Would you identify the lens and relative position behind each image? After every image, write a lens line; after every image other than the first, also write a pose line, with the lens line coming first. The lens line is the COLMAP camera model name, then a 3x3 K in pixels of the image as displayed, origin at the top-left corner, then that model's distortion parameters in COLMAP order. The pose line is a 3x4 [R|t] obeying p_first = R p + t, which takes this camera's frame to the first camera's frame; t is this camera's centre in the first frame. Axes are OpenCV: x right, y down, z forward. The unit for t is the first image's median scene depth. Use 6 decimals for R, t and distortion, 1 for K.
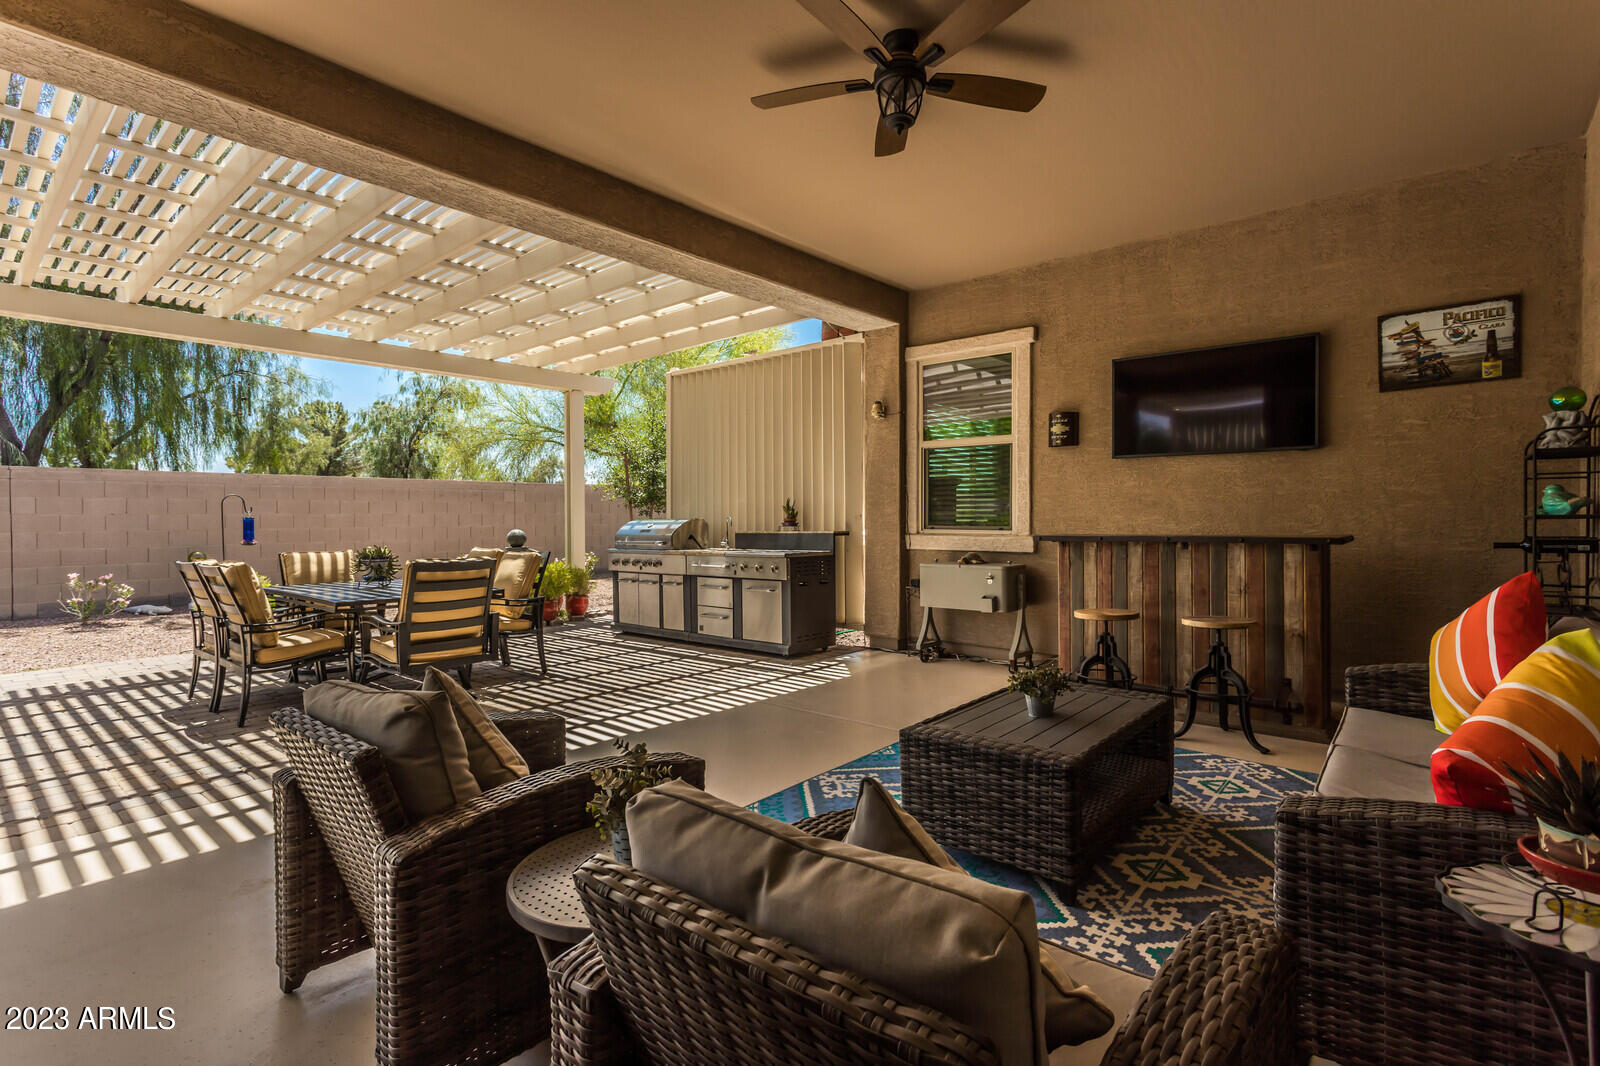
lens RADIAL K [[754.2, 0, 801.8], [0, 754.2, 524.5], [0, 0, 1]] dist [0.000558, 0.000439]
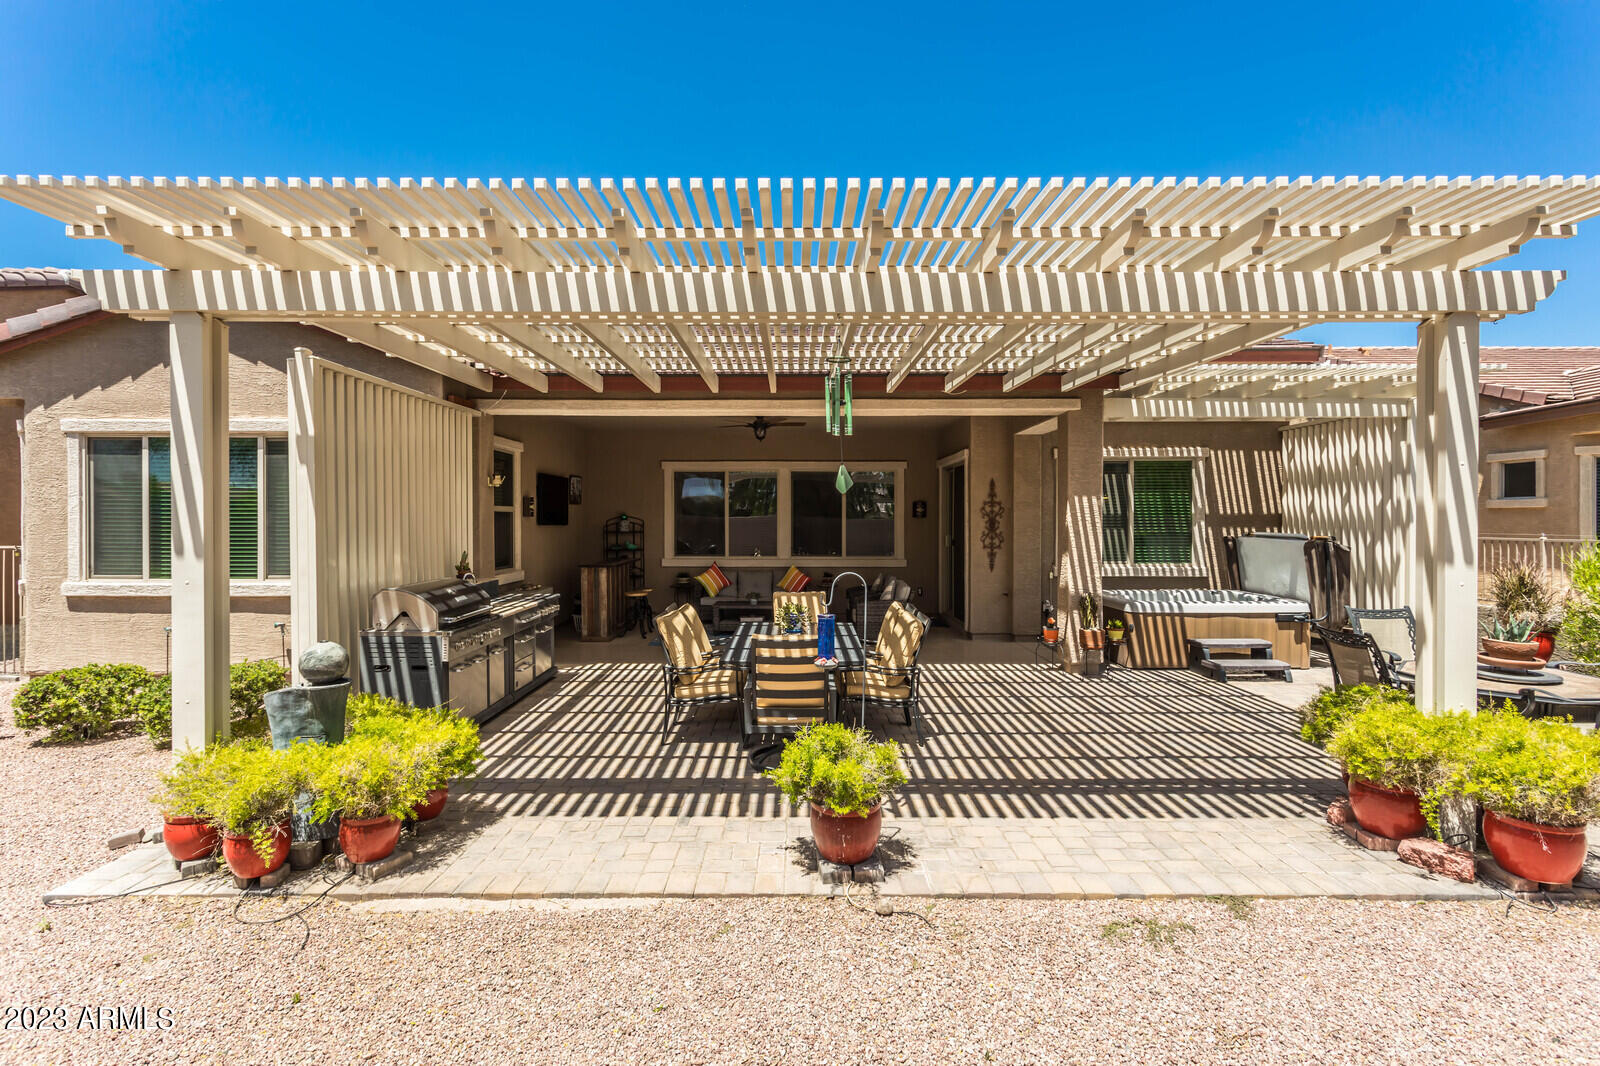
lens RADIAL K [[758.9, 0, 789.2], [0, 758.9, 527.1], [0, 0, 1]] dist [0.000048, -0.000092]
pose [[-0.644229, -0.002061, 0.764830, -1.561229], [0.011656, 0.999854, 0.012512, -0.109725], [-0.764744, 0.016975, -0.644111, 1.915023]]
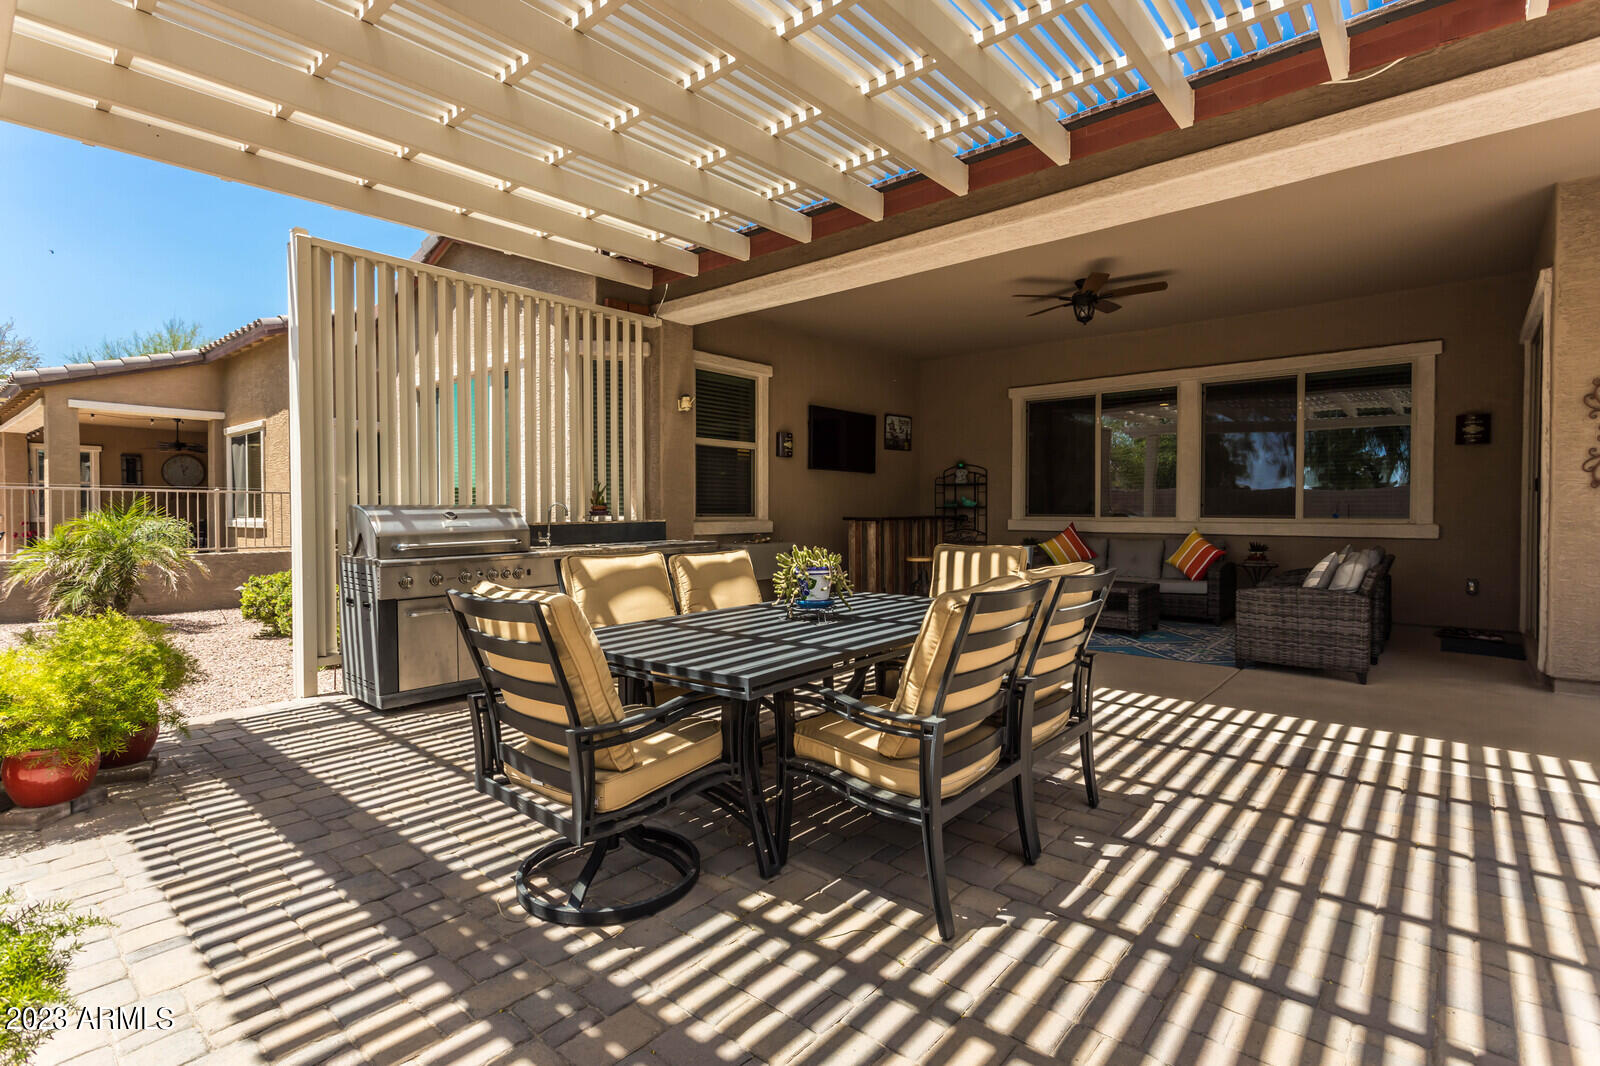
lens RADIAL K [[754.2, 0, 801.8], [0, 754.2, 524.5], [0, 0, 1]] dist [0.000558, 0.000439]
pose [[0.010306, -0.014038, 0.999848, -1.227638], [0.010463, 0.999848, 0.013931, 0.004285], [-0.999892, 0.010318, 0.010451, 1.098434]]
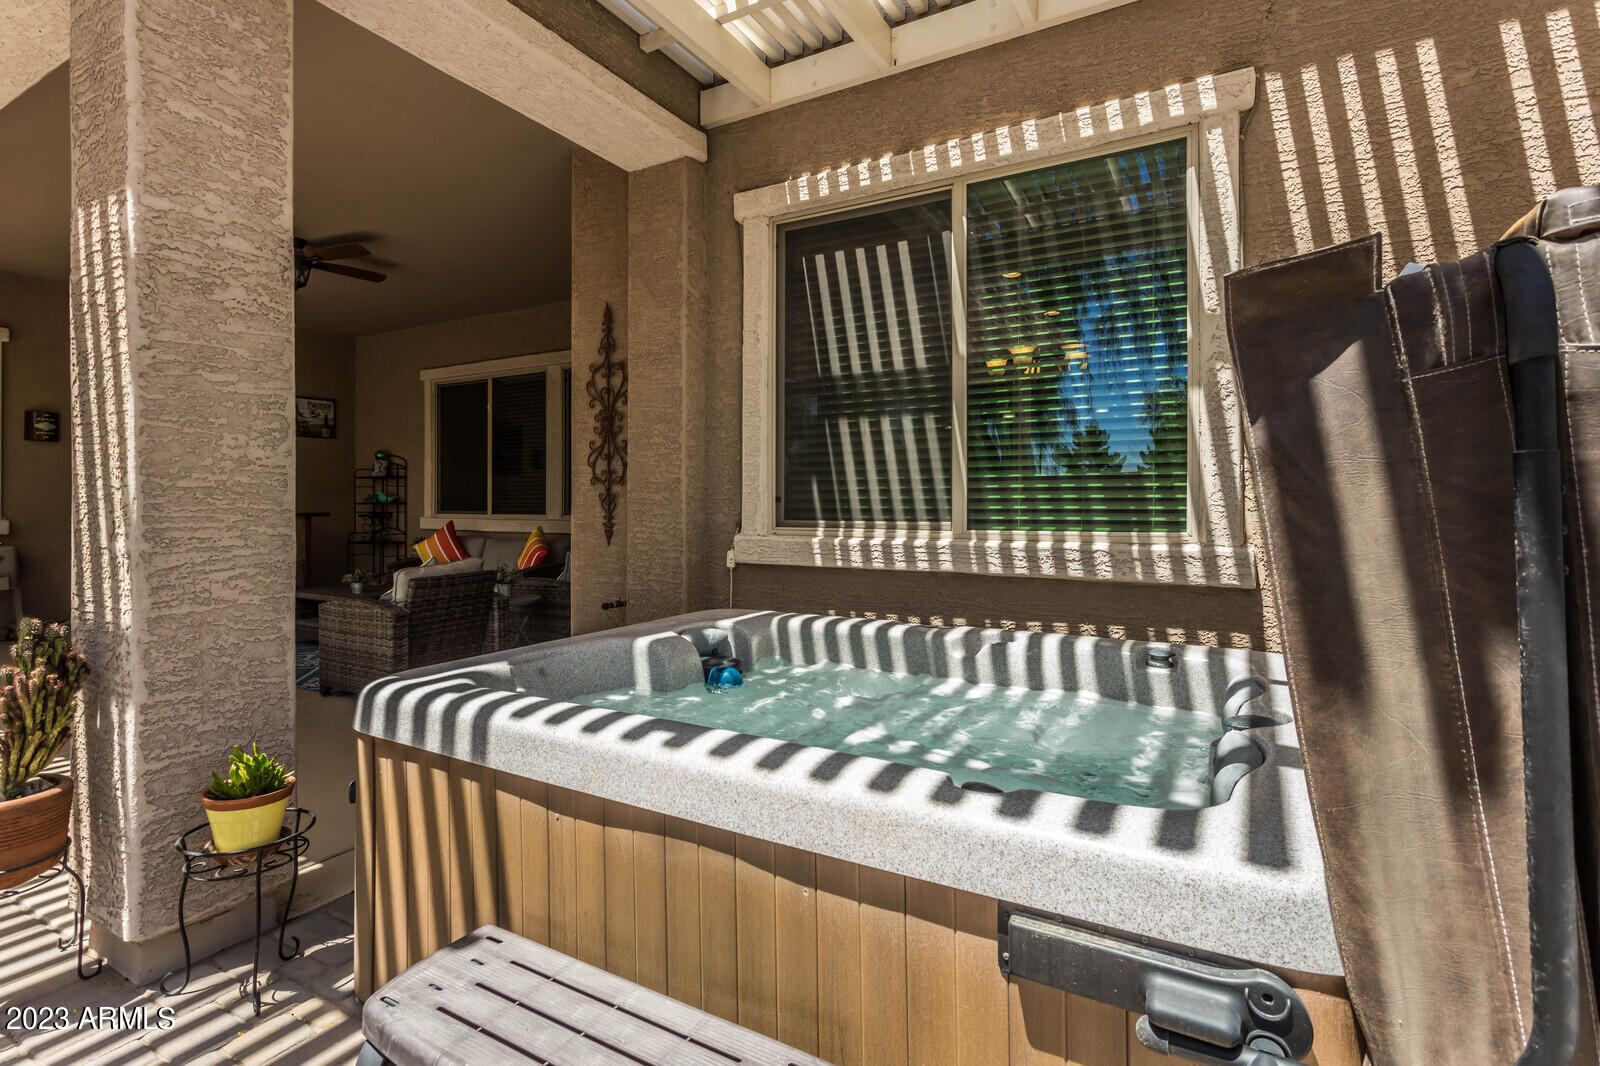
lens RADIAL K [[764.6, 0, 805.7], [0, 764.6, 501.3], [0, 0, 1]] dist [0.014558, -0.000167]
pose [[-0.190074, 0.008848, 0.981730, -1.164473], [0.008619, 0.999936, -0.007344, 0.008447], [-0.981732, 0.007066, -0.190138, 0.085814]]
